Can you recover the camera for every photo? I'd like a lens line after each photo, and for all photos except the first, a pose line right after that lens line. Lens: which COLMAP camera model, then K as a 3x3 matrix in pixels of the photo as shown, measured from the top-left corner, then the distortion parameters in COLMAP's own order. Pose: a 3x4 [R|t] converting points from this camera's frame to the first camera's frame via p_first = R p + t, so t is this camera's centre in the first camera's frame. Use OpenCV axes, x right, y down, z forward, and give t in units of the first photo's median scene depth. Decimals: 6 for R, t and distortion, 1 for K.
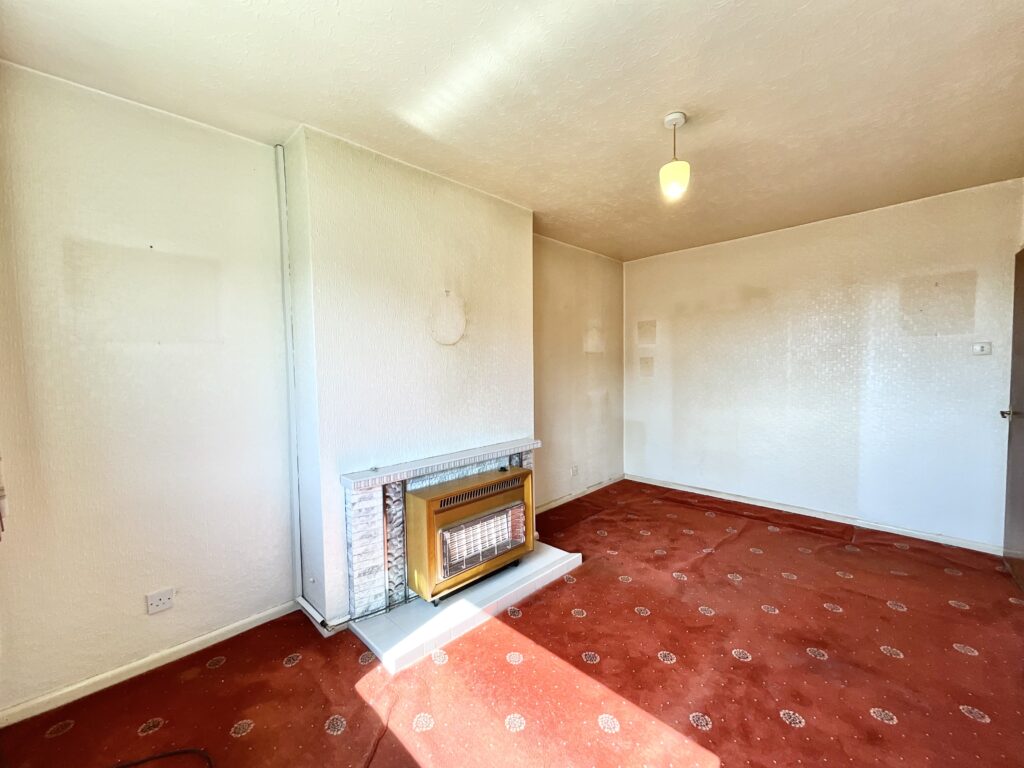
lens RADIAL K [[415.5, 0, 512.5], [0, 415.5, 381.2], [0, 0, 1]] dist [-0.002145, 0.000240]
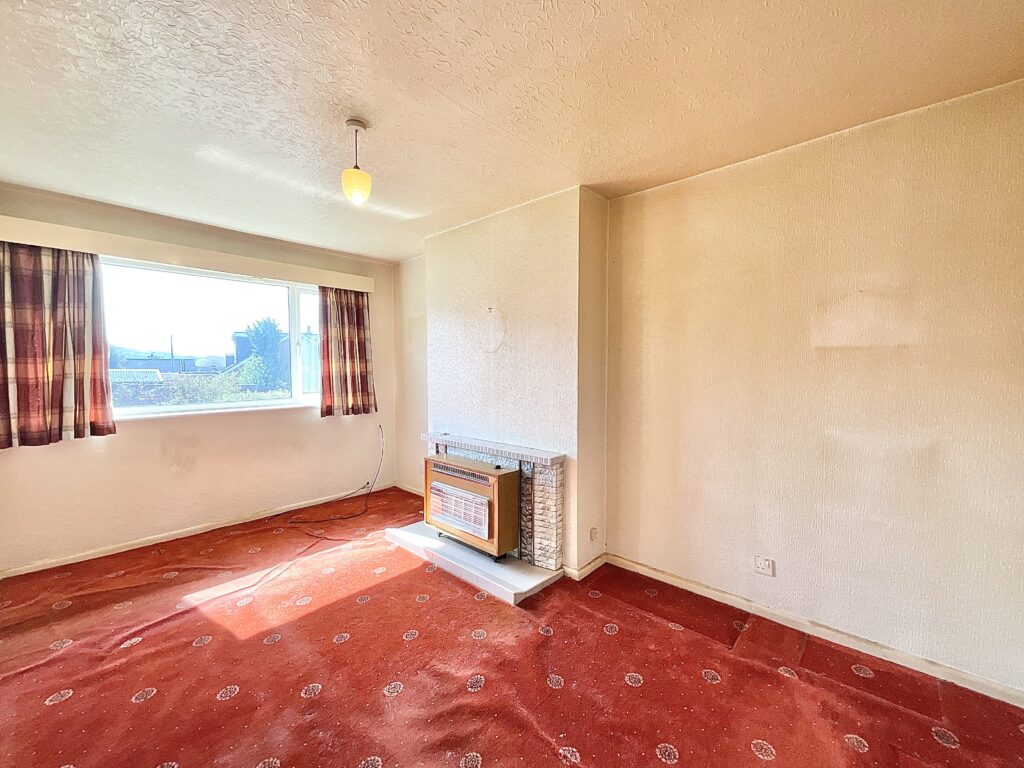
lens RADIAL K [[415.5, 0, 512.3], [0, 415.5, 383.6], [0, 0, 1]] dist [-0.002145, 0.000240]
pose [[0.040852, 0.054641, -0.997670, 1.183605], [-0.042380, 0.997700, 0.052907, -0.069464], [0.998266, 0.040120, 0.043074, 1.124536]]
